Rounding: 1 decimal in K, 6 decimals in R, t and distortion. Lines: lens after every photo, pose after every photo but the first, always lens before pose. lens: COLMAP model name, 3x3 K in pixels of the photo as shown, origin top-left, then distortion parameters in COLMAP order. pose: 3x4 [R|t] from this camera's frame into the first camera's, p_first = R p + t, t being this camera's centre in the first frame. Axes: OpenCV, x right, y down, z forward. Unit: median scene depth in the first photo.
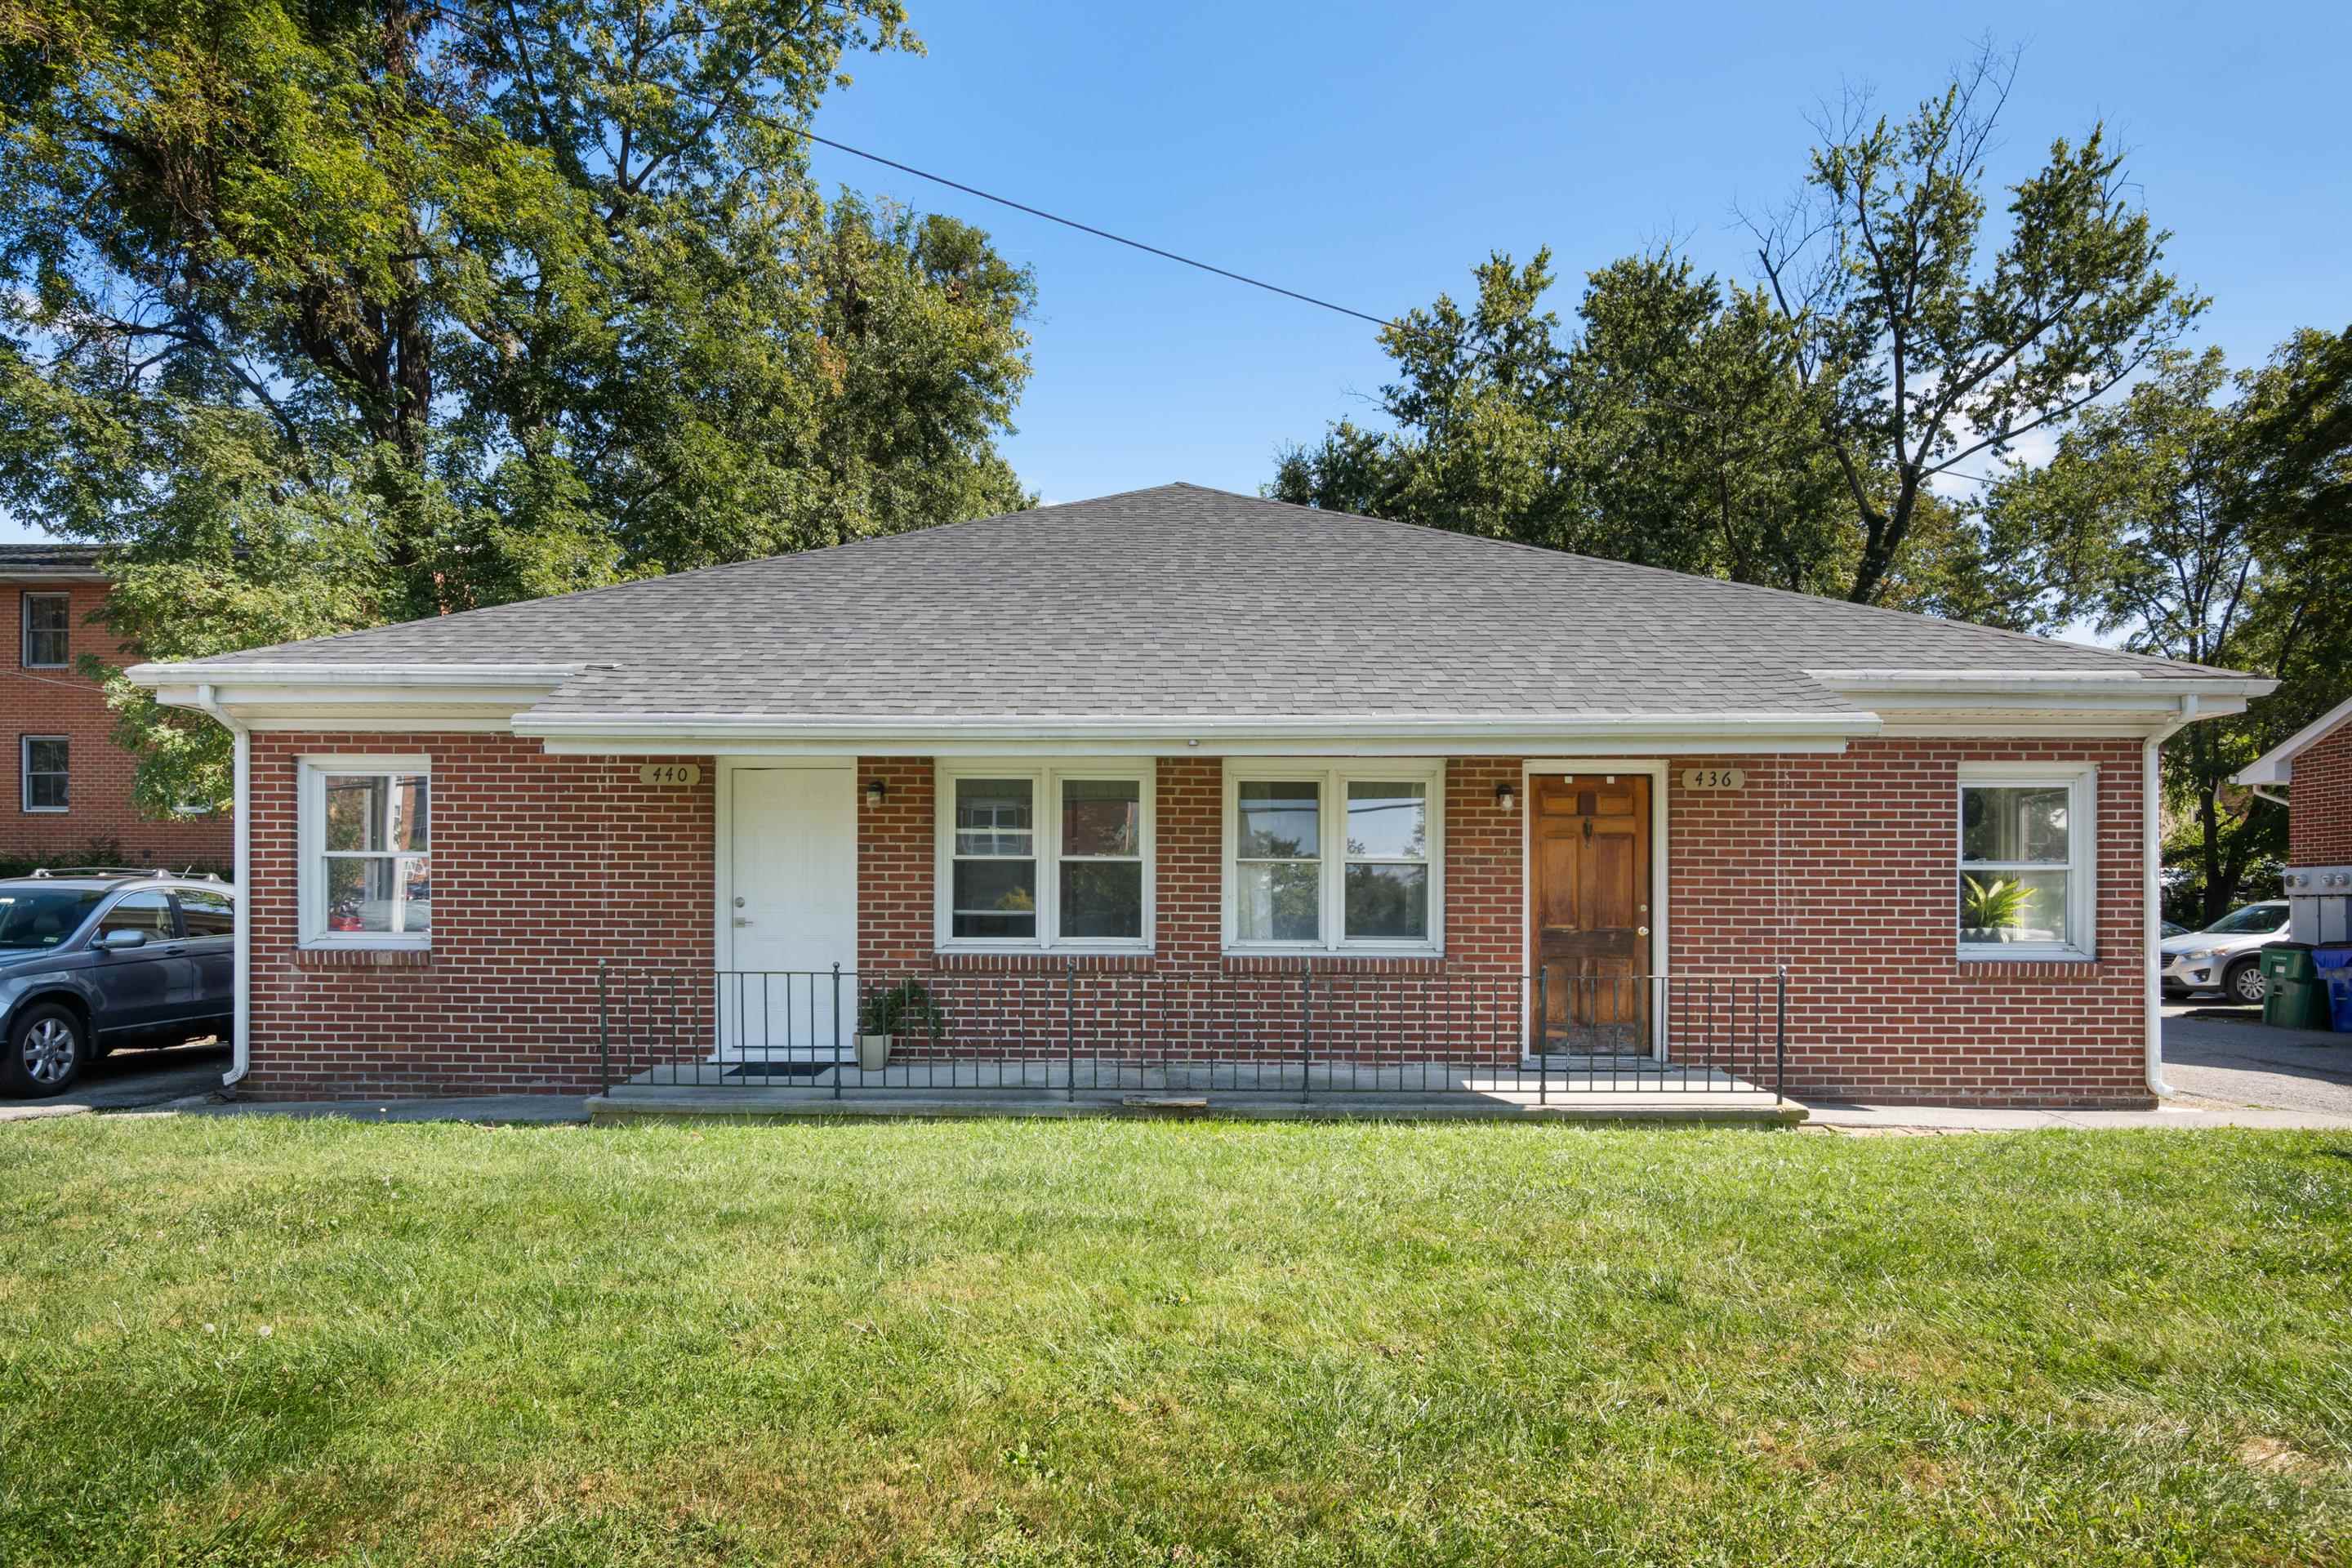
lens RADIAL K [[1306.1, 0, 1221.9], [0, 1306.1, 933.9], [0, 0, 1]] dist [-0.020499, 0.005368]
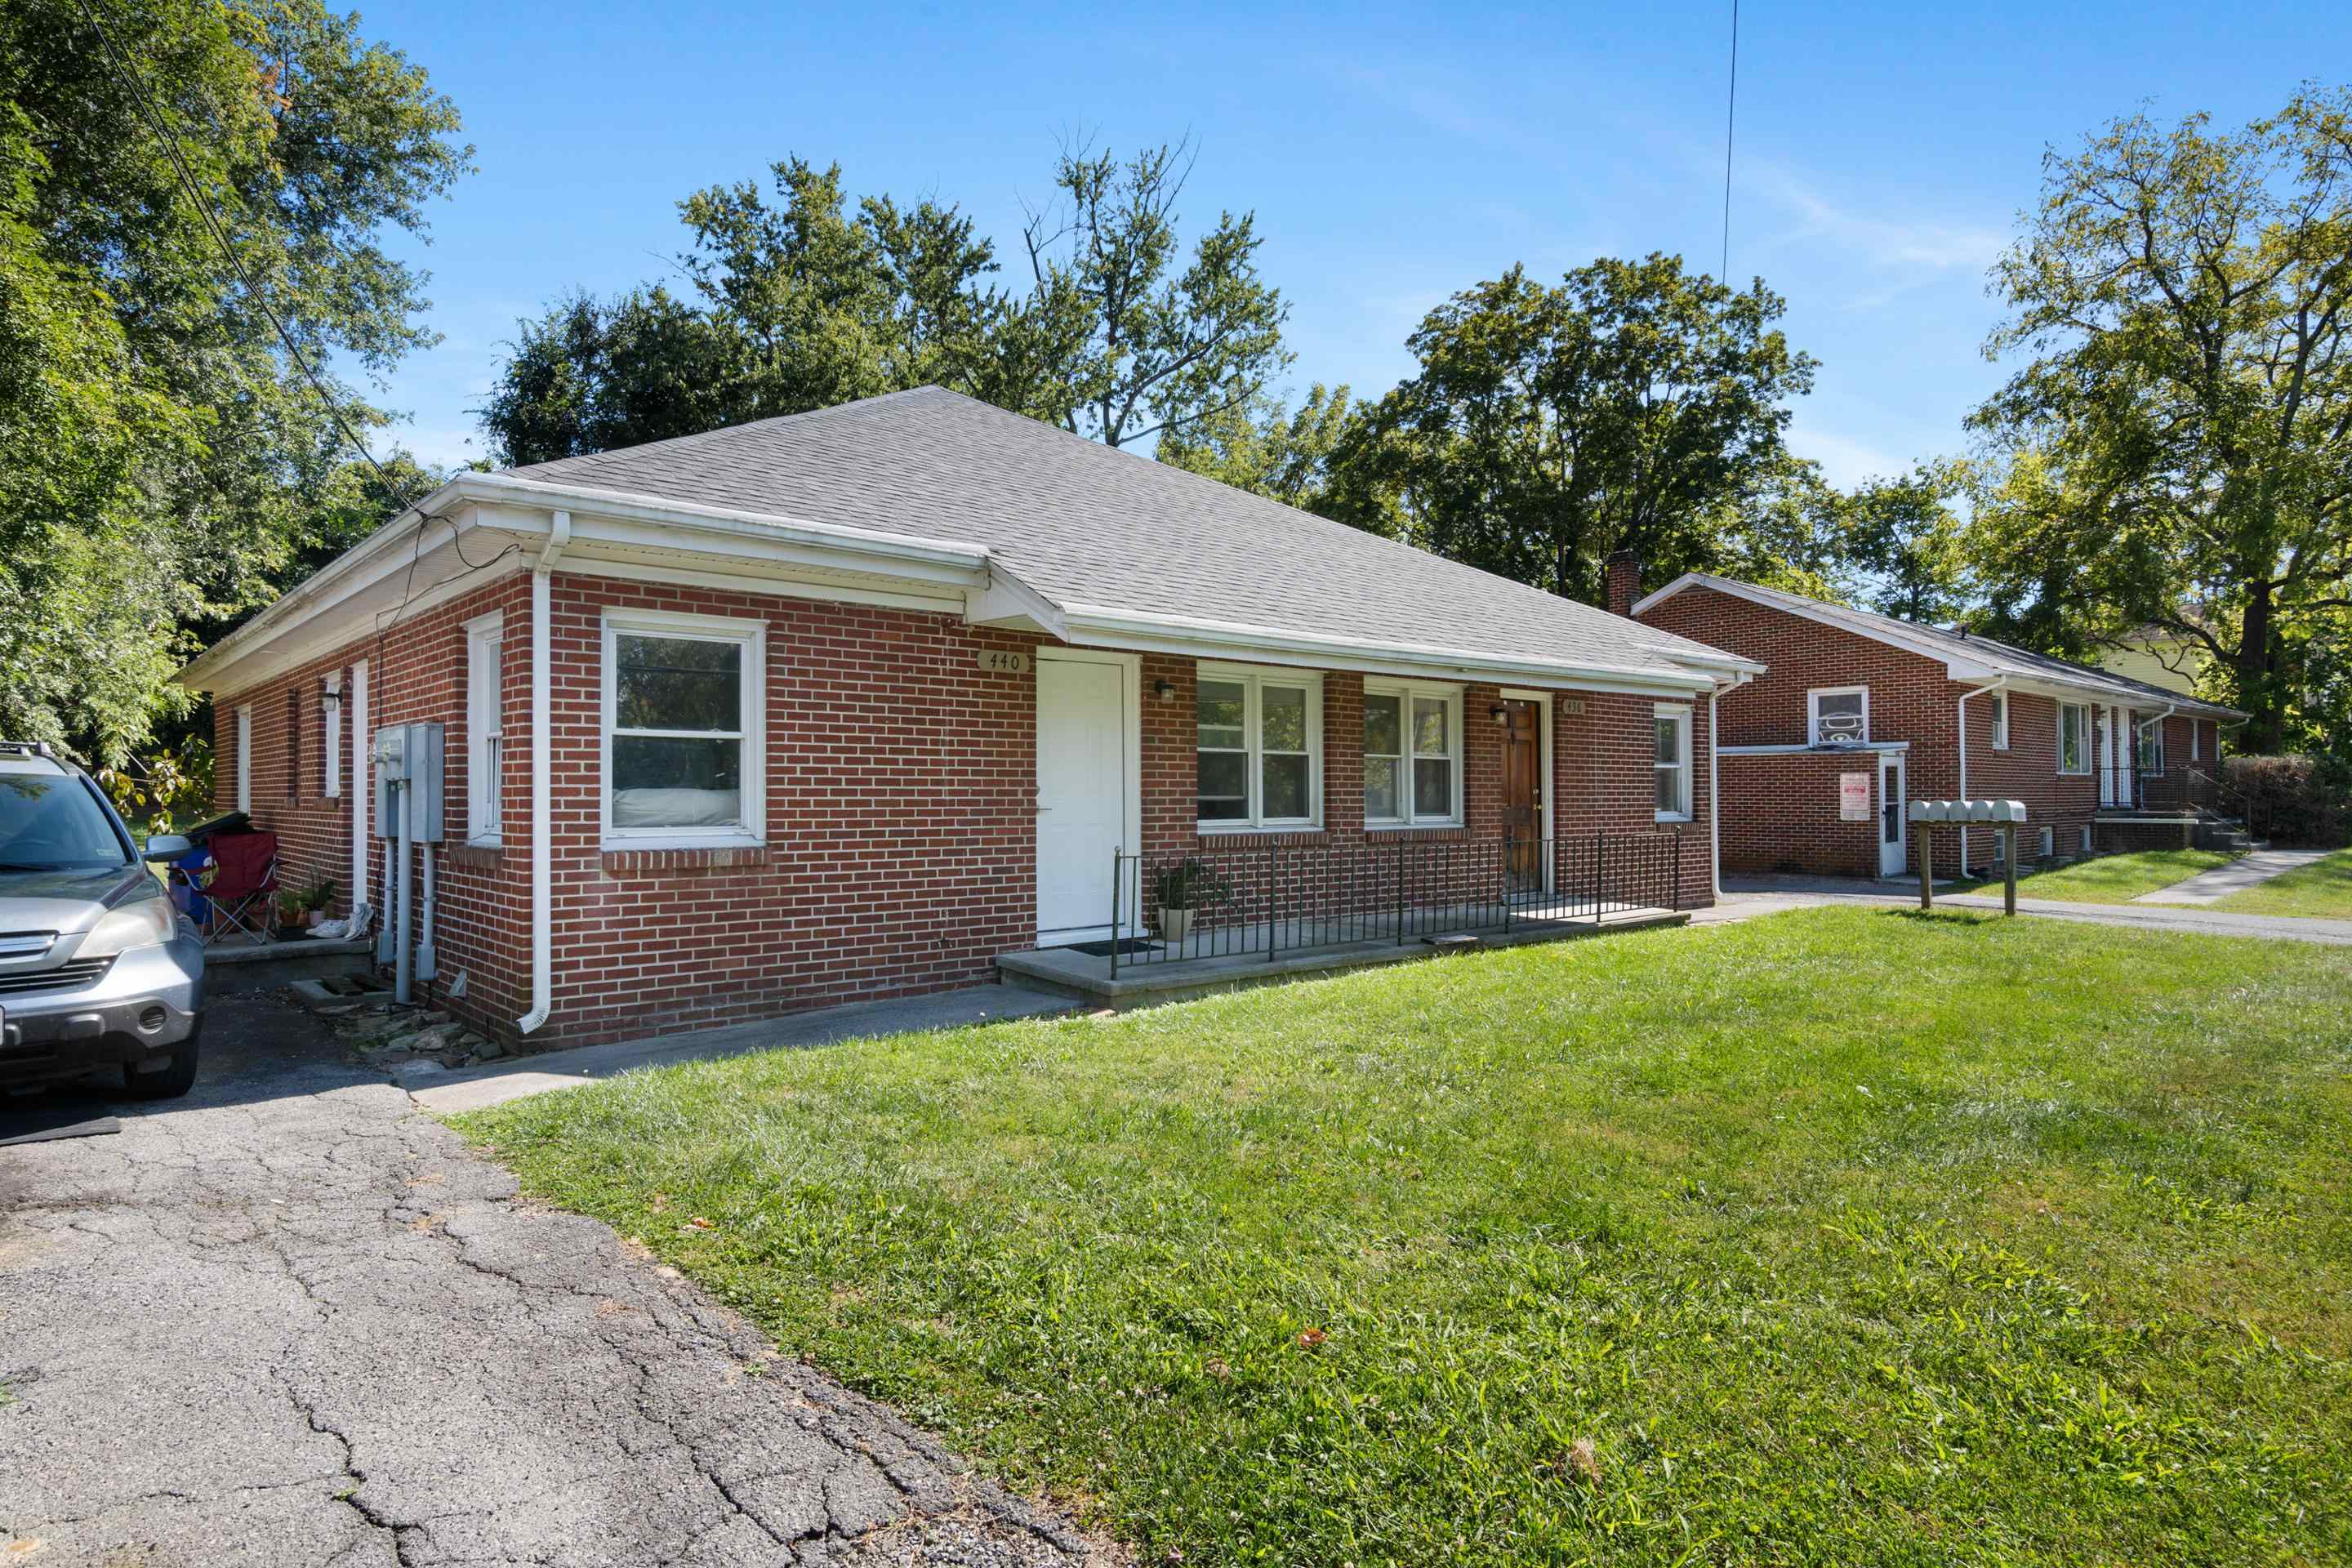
lens RADIAL K [[1319.9, 0, 1171.1], [0, 1319.9, 783.5], [0, 0, 1]] dist [-0.009667, -0.000068]
pose [[0.742309, -0.000773, 0.670057, -1.001807], [0.020077, 0.999576, -0.021090, -0.005517], [-0.669757, 0.029108, 0.742010, 0.167446]]
